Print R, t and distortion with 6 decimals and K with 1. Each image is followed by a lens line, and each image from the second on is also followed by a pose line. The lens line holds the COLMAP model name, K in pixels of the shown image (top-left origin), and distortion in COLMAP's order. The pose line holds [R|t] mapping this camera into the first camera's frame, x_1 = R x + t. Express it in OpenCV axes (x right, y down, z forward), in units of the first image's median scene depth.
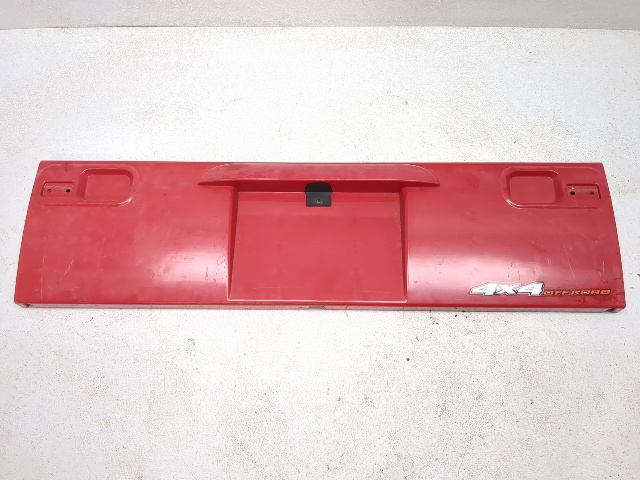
lens RADIAL K [[601.7, 0, 320.0], [0, 601.7, 240.0], [0, 0, 1]] dist [0.091030, -0.177198]
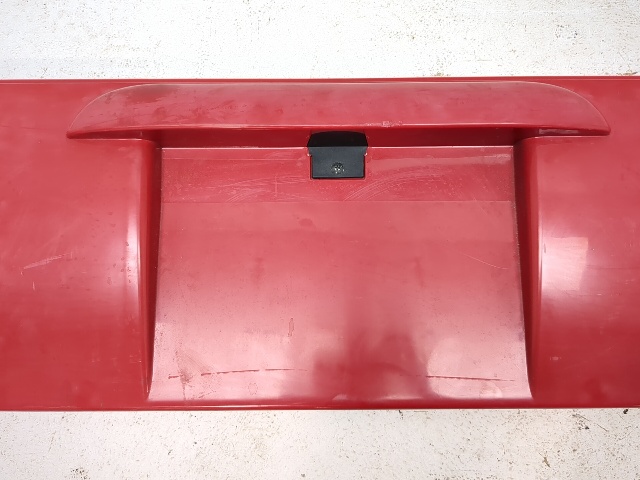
lens RADIAL K [[587.2, 0, 320.0], [0, 587.2, 240.0], [0, 0, 1]] dist [0.054199, -0.107004]
pose [[0.999708, -0.016766, 0.017409, -0.025000], [0.012212, 0.971969, 0.234790, -0.118520], [-0.020857, -0.234509, 0.971890, 0.560318]]
